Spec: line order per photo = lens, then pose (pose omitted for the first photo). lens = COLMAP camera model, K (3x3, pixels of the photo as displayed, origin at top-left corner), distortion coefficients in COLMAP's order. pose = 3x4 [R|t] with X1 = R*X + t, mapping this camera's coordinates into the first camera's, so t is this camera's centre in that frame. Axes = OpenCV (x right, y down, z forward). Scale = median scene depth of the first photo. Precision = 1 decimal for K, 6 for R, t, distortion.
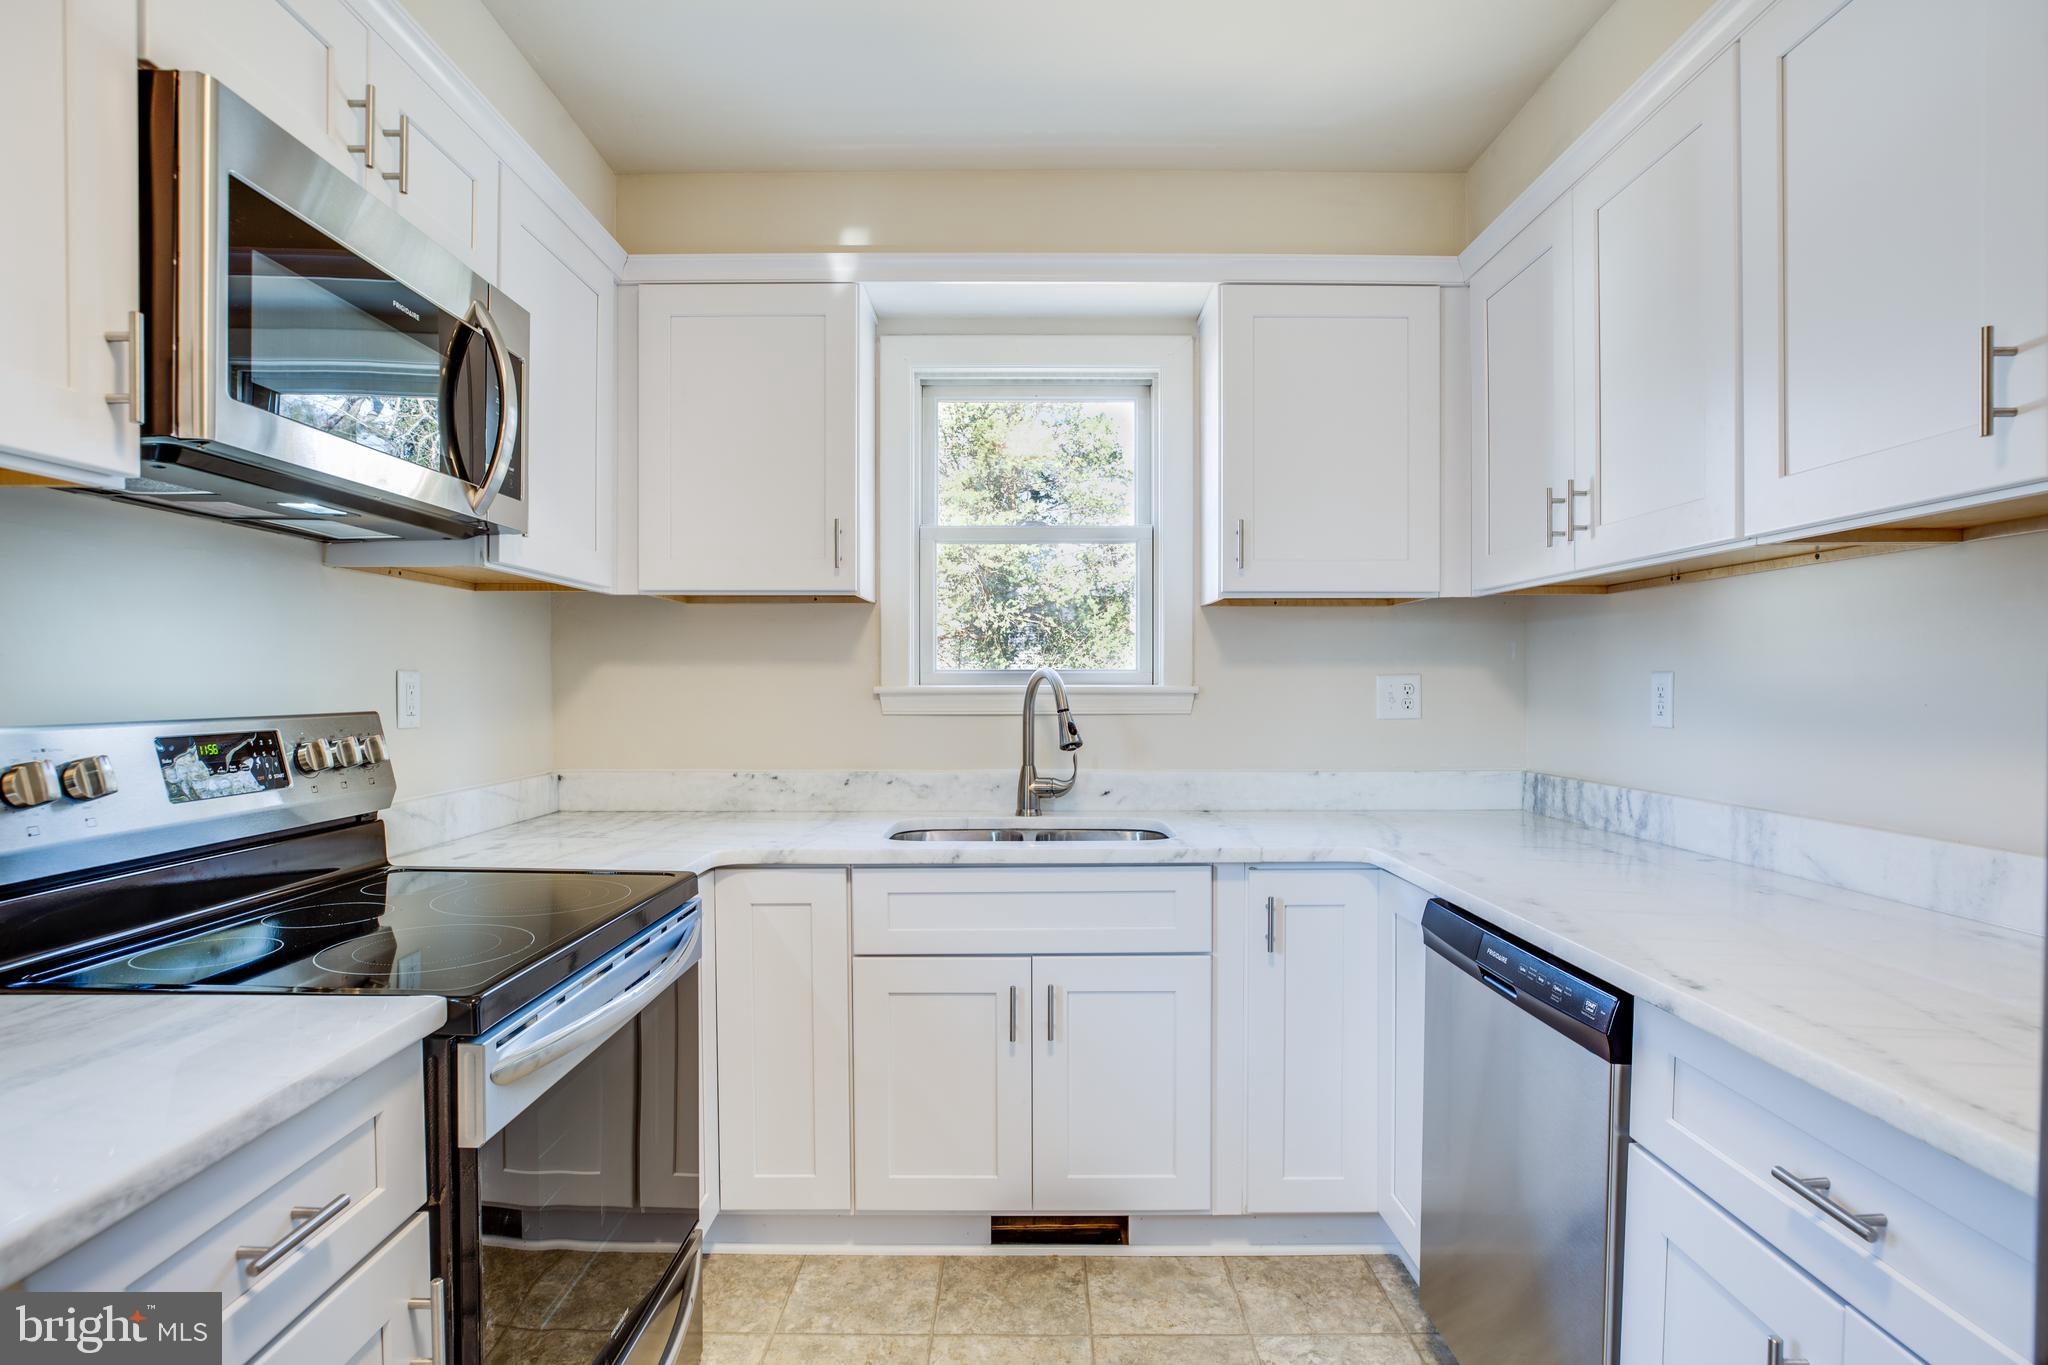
lens RADIAL K [[1024.5, 0, 1031.7], [0, 1024.5, 696.2], [0, 0, 1]] dist [-0.037584, 0.016616]
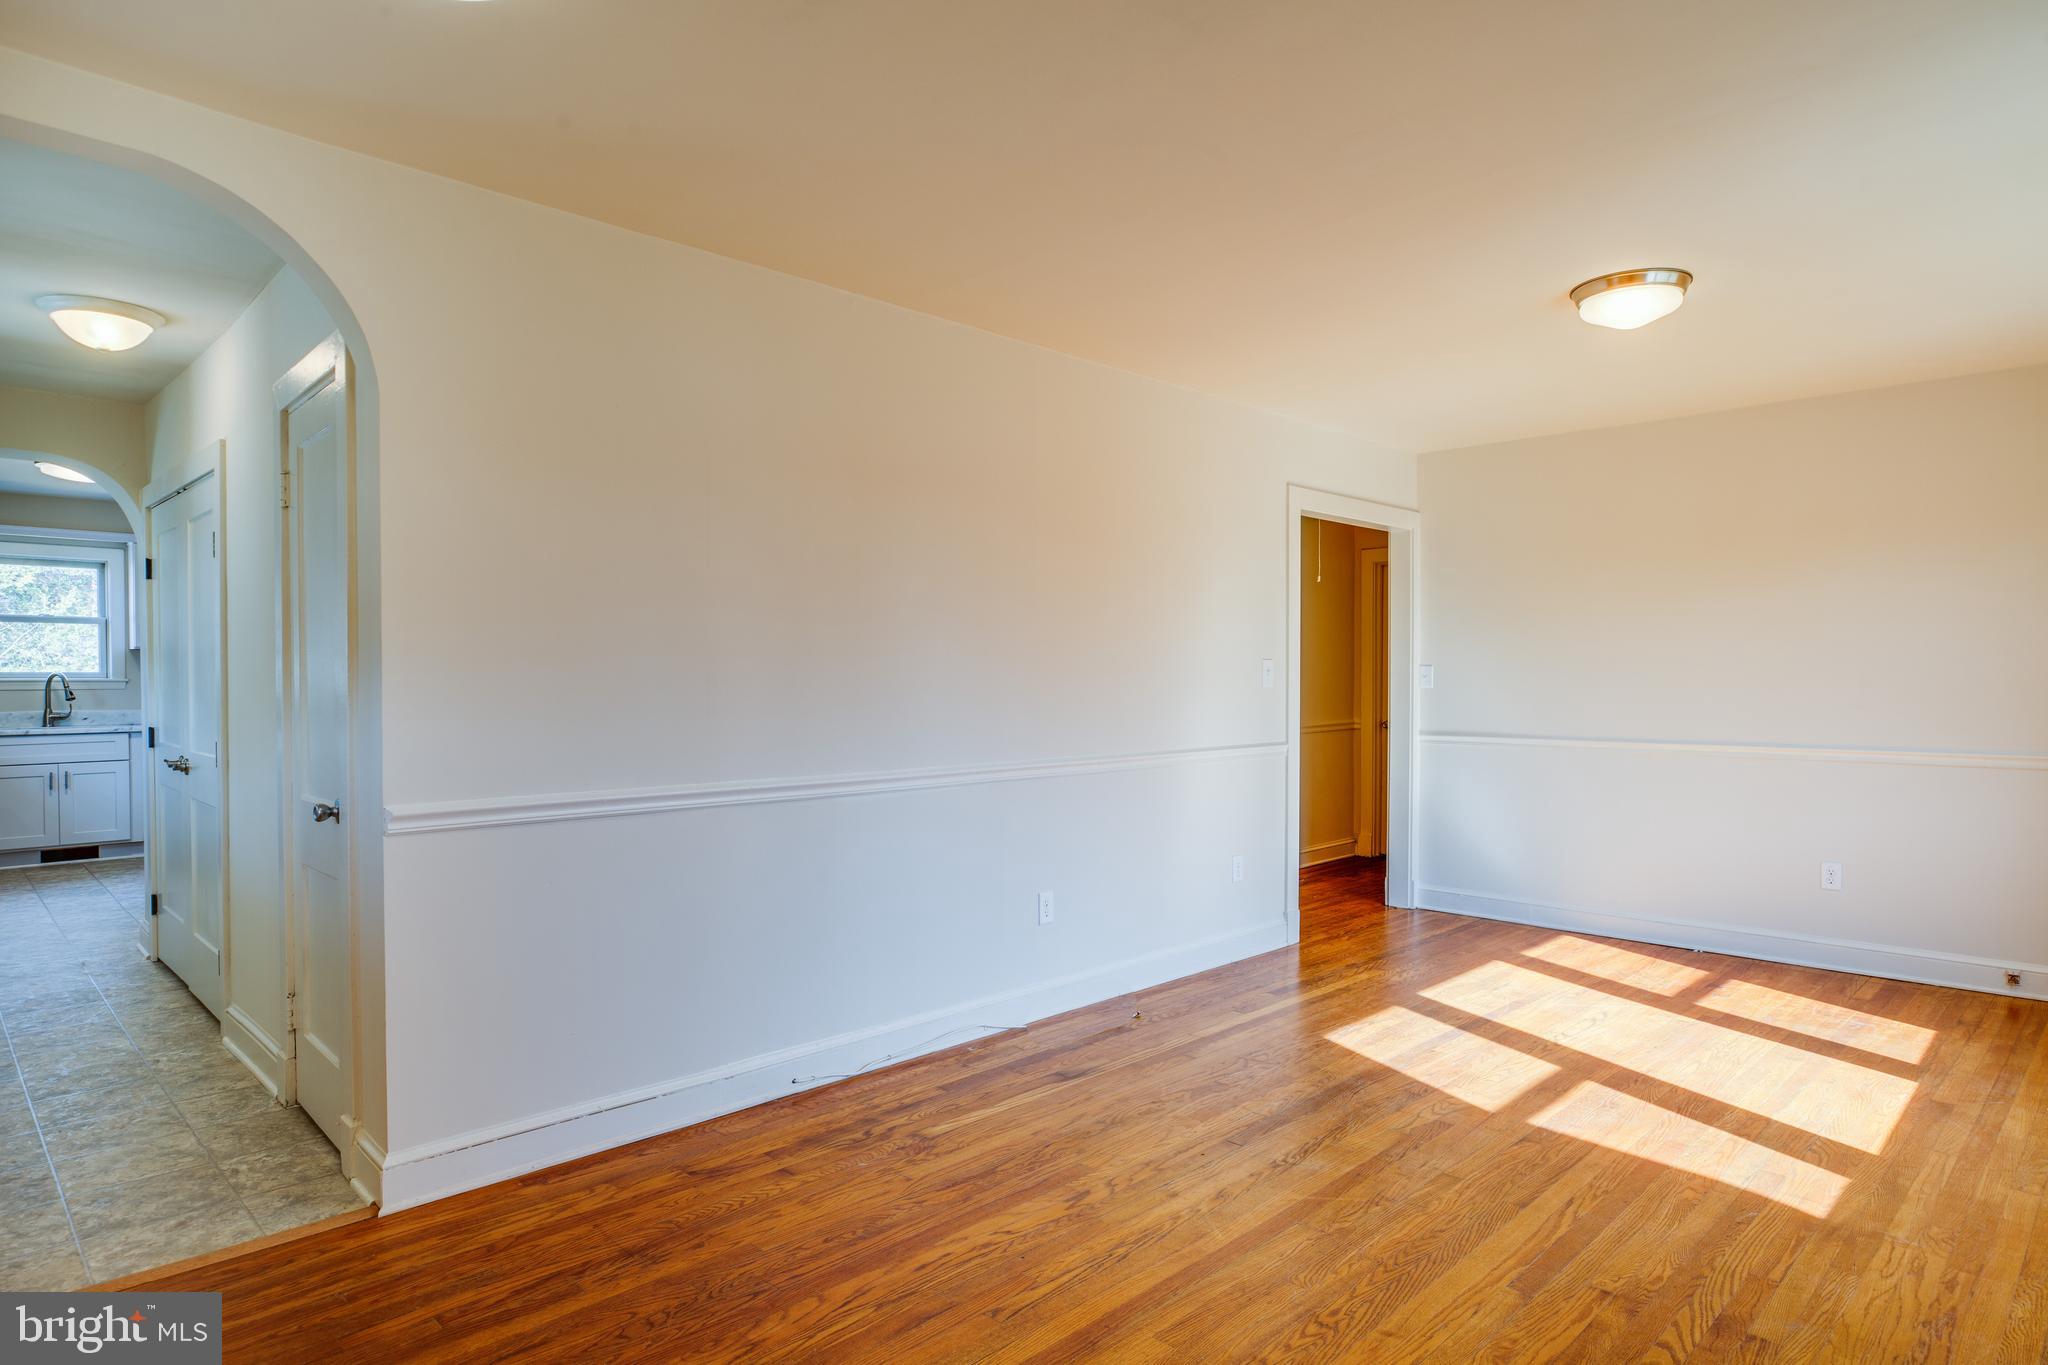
lens RADIAL K [[1162.4, 0, 1024.0], [0, 1162.4, 682.5], [0, 0, 1]] dist [-0.004087, 0.001218]
pose [[0.716325, -0.008647, 0.697713, -0.349696], [0.013560, 0.999907, -0.001529, 0.046663], [-0.697635, 0.010556, 0.716376, -3.554390]]
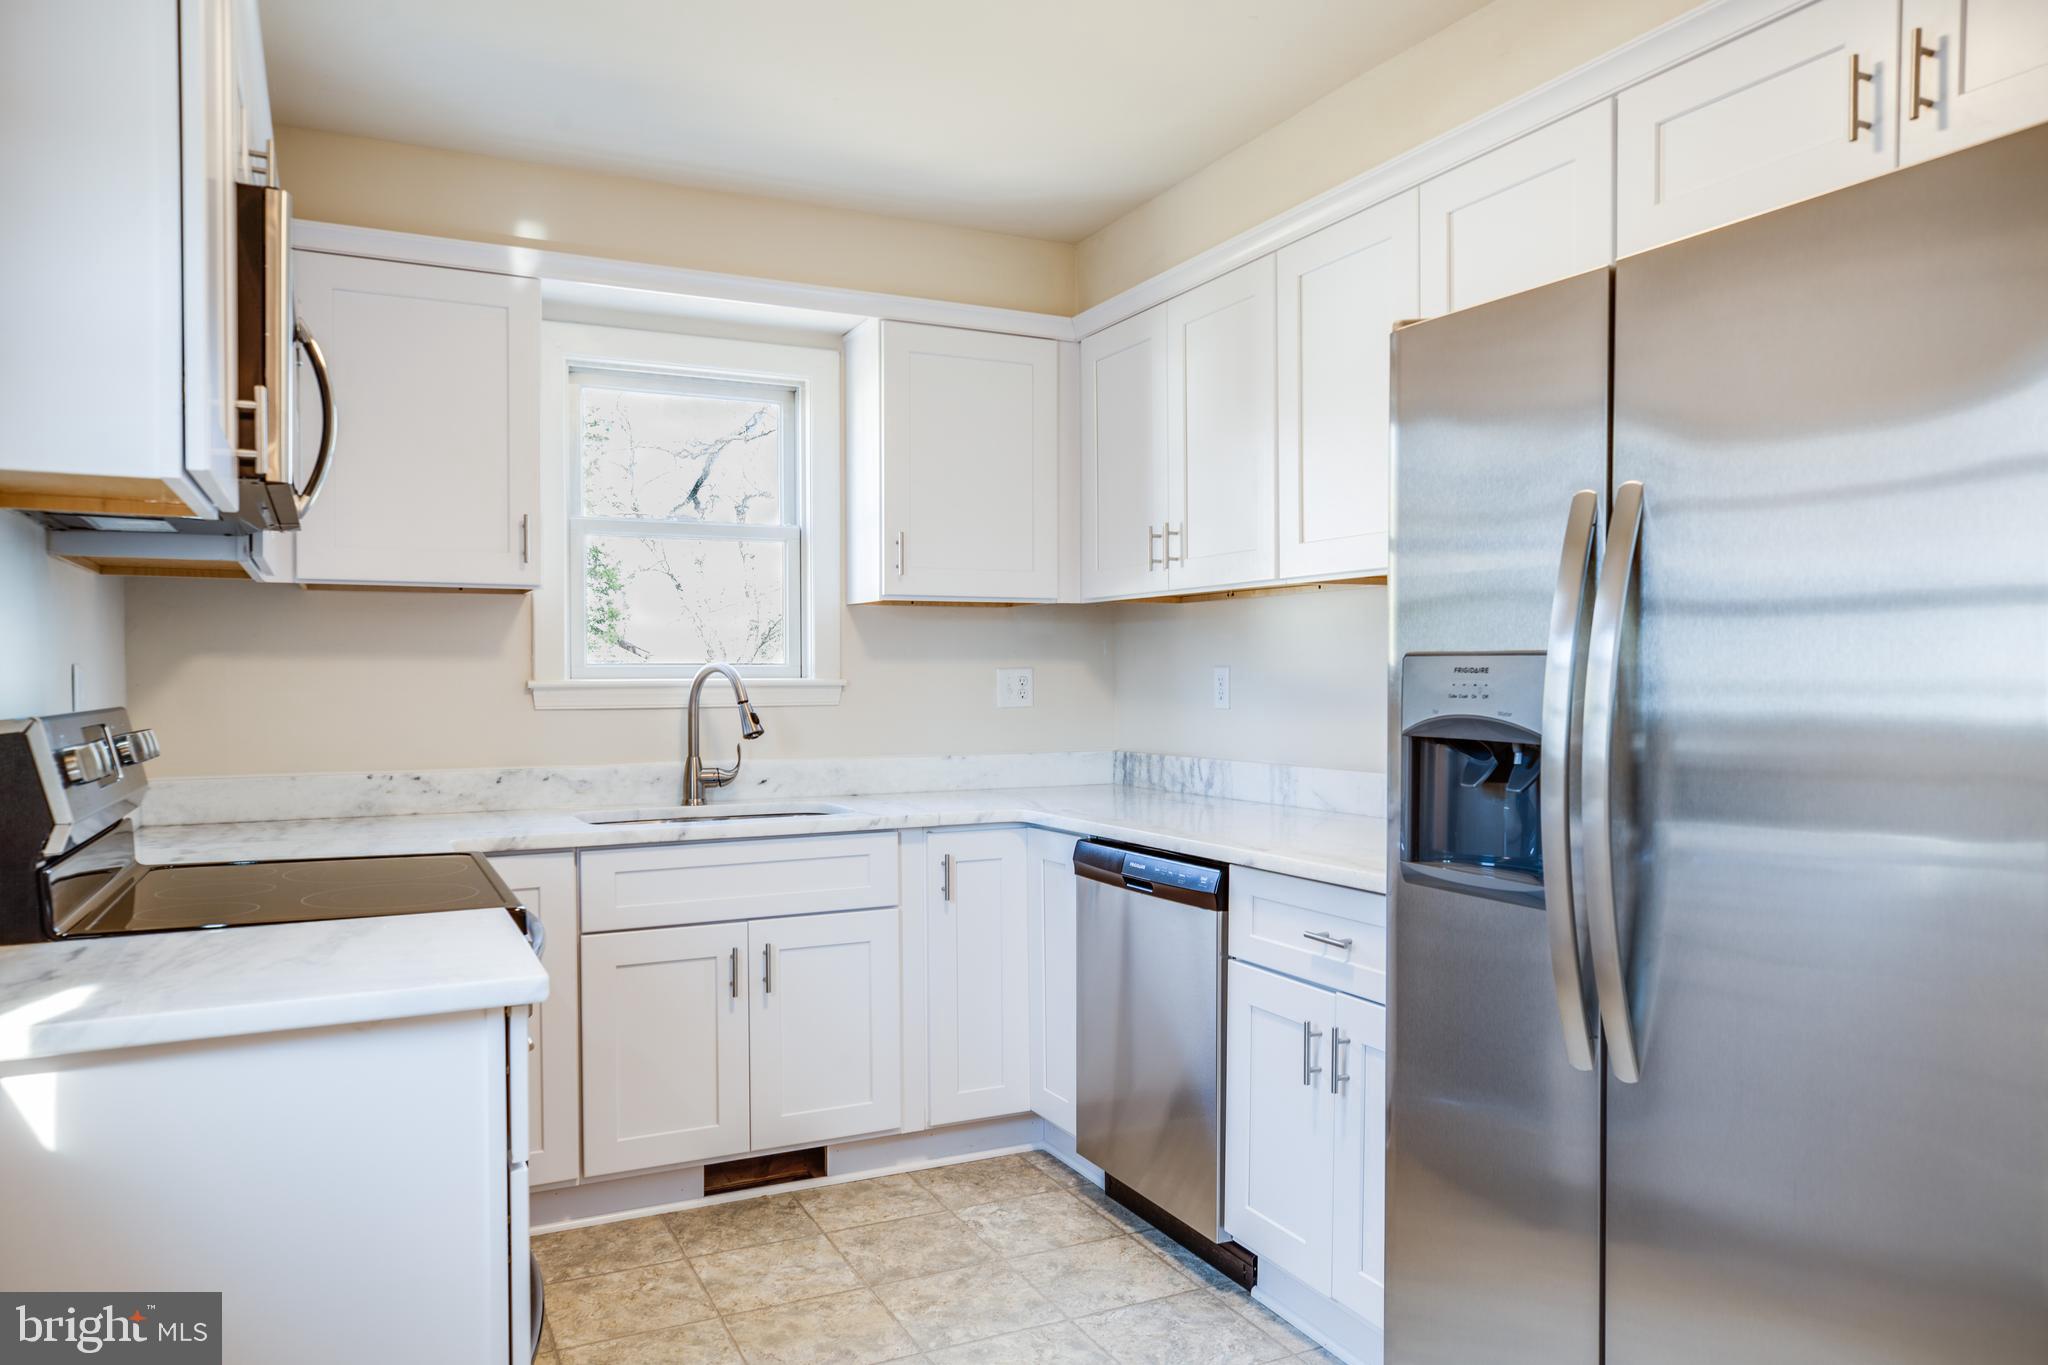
lens RADIAL K [[1385.7, 0, 1024.0], [0, 1385.7, 682.5], [0, 0, 1]] dist [0.002179, 0.001037]
pose [[0.900457, -0.005083, 0.434915, -0.372543], [0.009494, 0.999923, -0.007970, 0.008844], [-0.434841, 0.011306, 0.900436, -0.482018]]
